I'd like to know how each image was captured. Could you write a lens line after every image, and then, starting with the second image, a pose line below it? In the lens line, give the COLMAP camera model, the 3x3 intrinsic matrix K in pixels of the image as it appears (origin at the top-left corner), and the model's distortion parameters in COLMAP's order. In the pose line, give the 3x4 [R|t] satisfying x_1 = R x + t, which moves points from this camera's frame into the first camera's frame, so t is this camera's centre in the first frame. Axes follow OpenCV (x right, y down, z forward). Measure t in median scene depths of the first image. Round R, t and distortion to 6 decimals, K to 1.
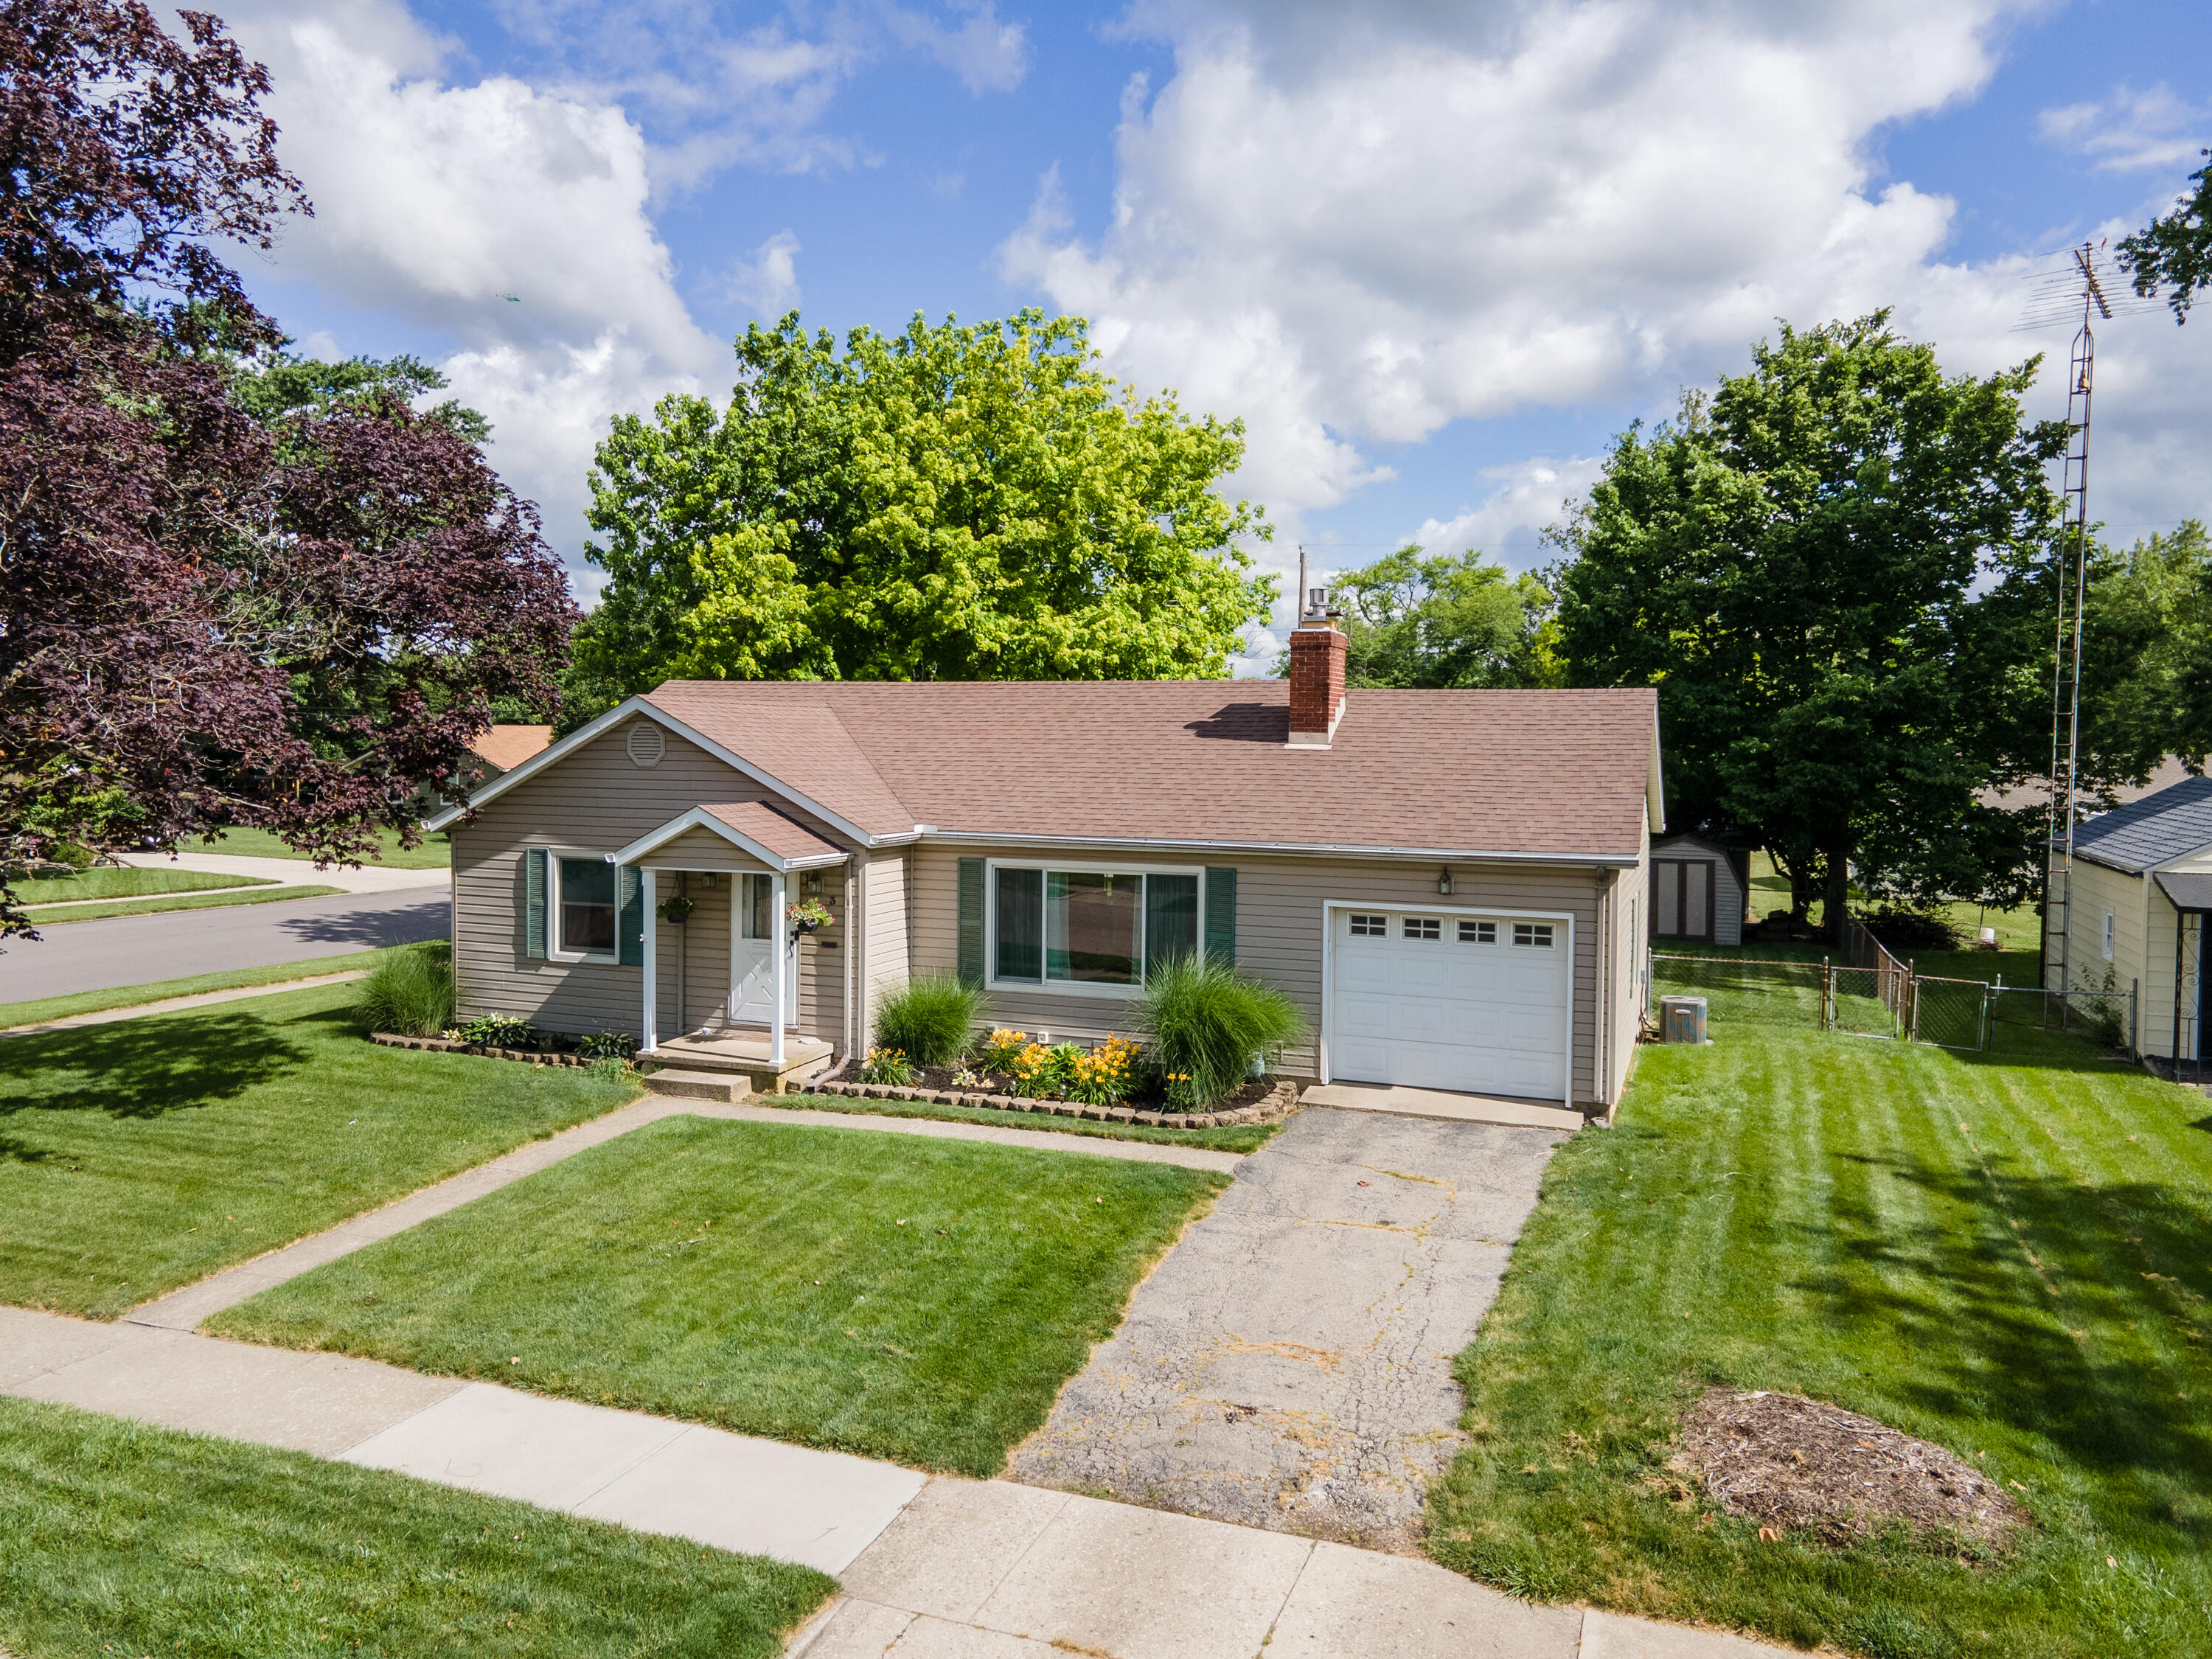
lens RADIAL K [[1629.7, 0, 1115.6], [0, 1629.7, 815.0], [0, 0, 1]] dist [0.010842, 0.047331]
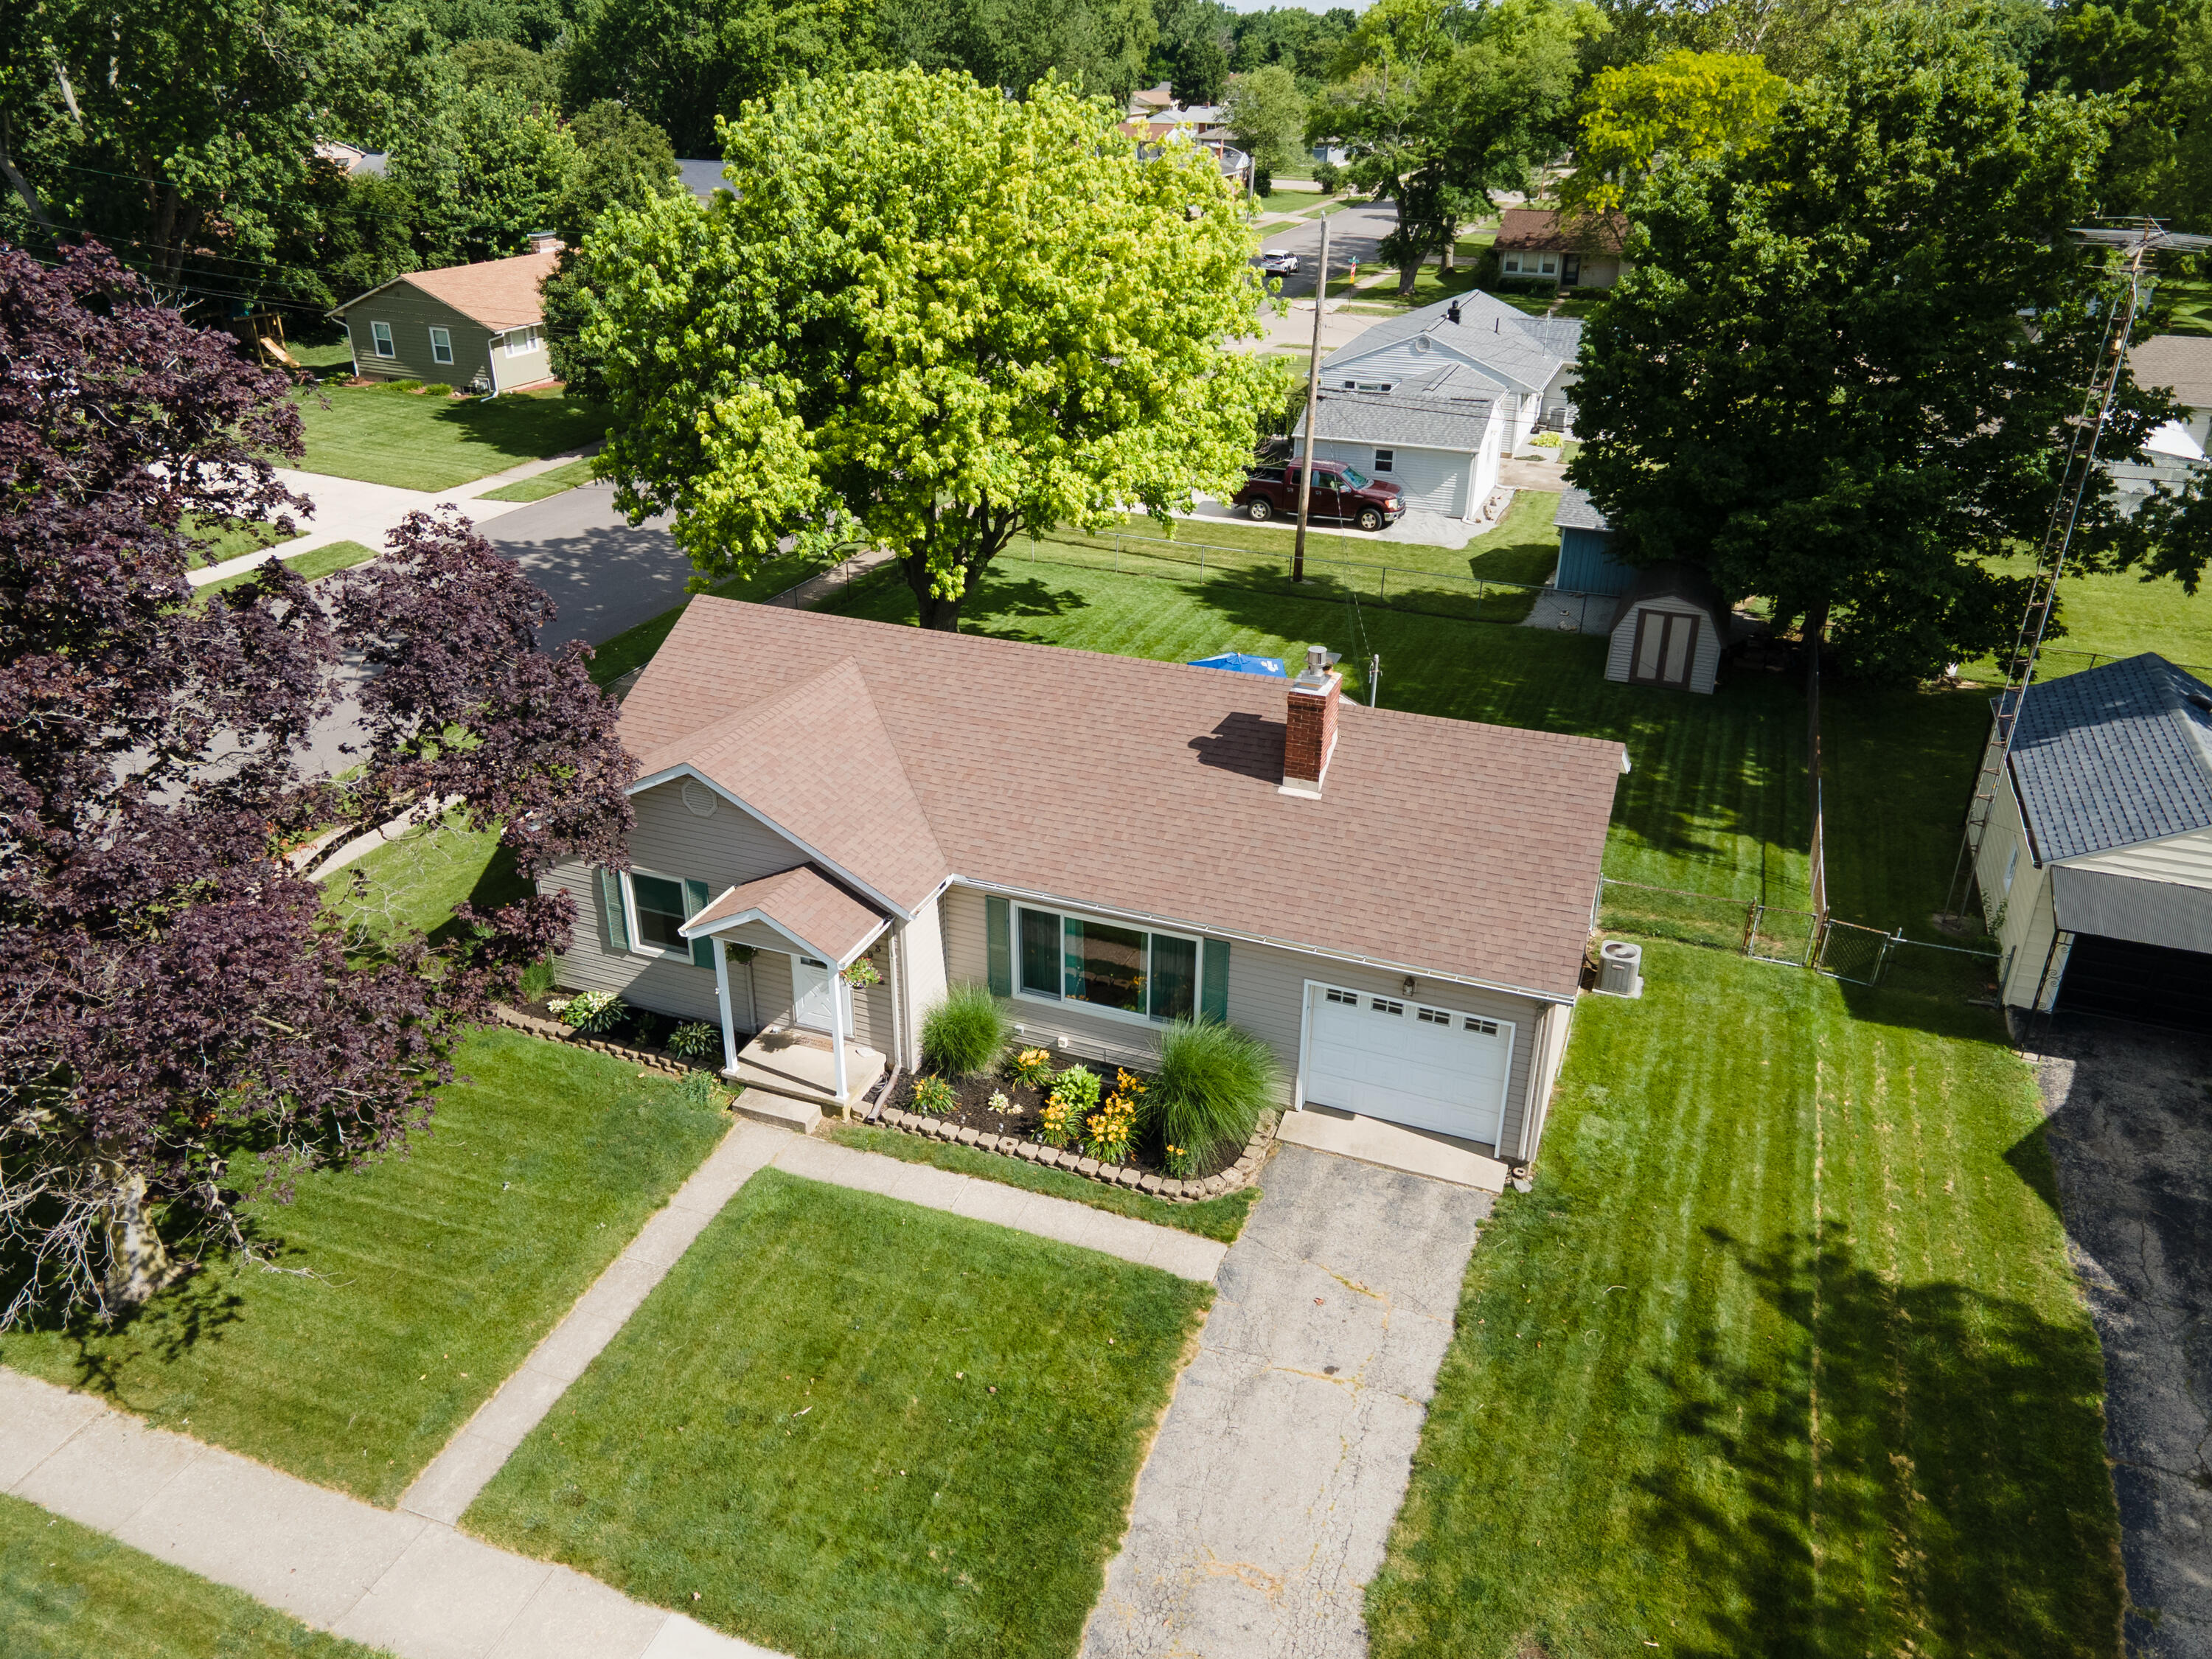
lens RADIAL K [[1629.7, 0, 1115.6], [0, 1629.7, 815.0], [0, 0, 1]] dist [0.010842, 0.047331]
pose [[0.999986, 0.001526, -0.005107, -0.000663], [0.000596, 0.920125, 0.391625, -0.506850], [0.005296, -0.391623, 0.920111, -0.019531]]
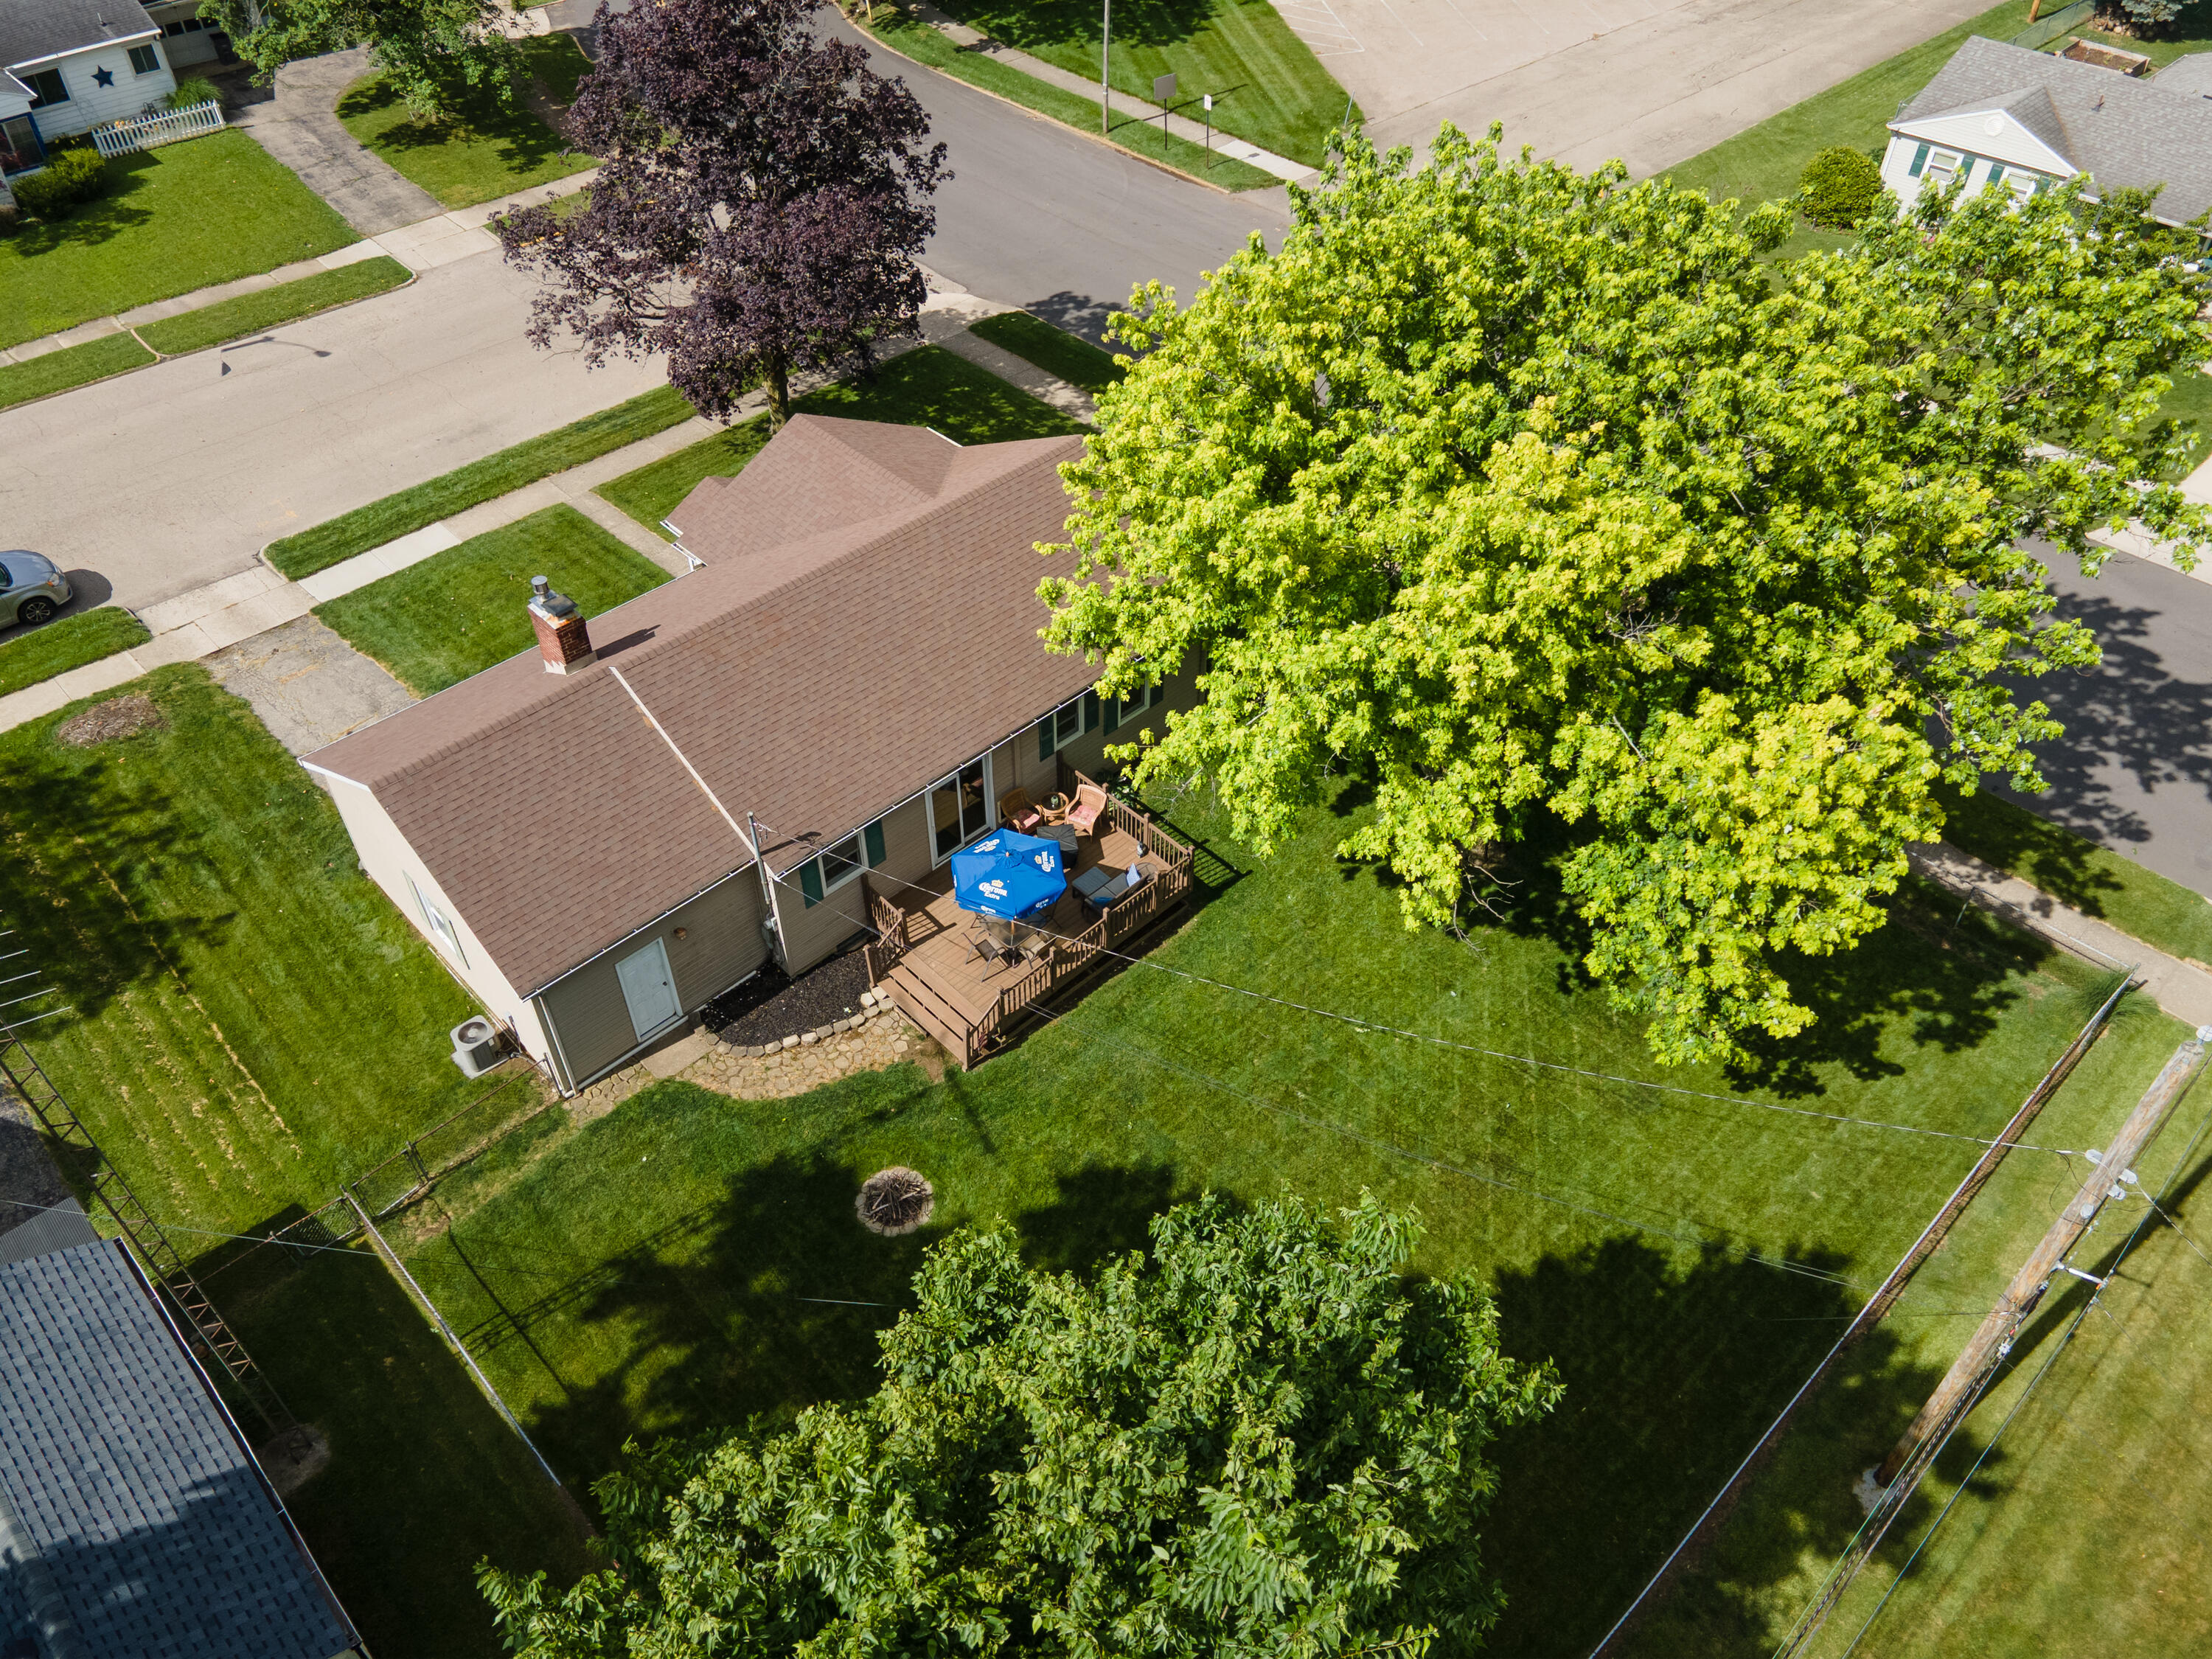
lens RADIAL K [[1629.7, 0, 1115.6], [0, 1629.7, 815.0], [0, 0, 1]] dist [0.010842, 0.047331]
pose [[-0.427899, 0.617316, -0.660170, 1.011423], [-0.051580, 0.712547, 0.699726, -1.053013], [0.902354, 0.333464, -0.273057, 2.042182]]
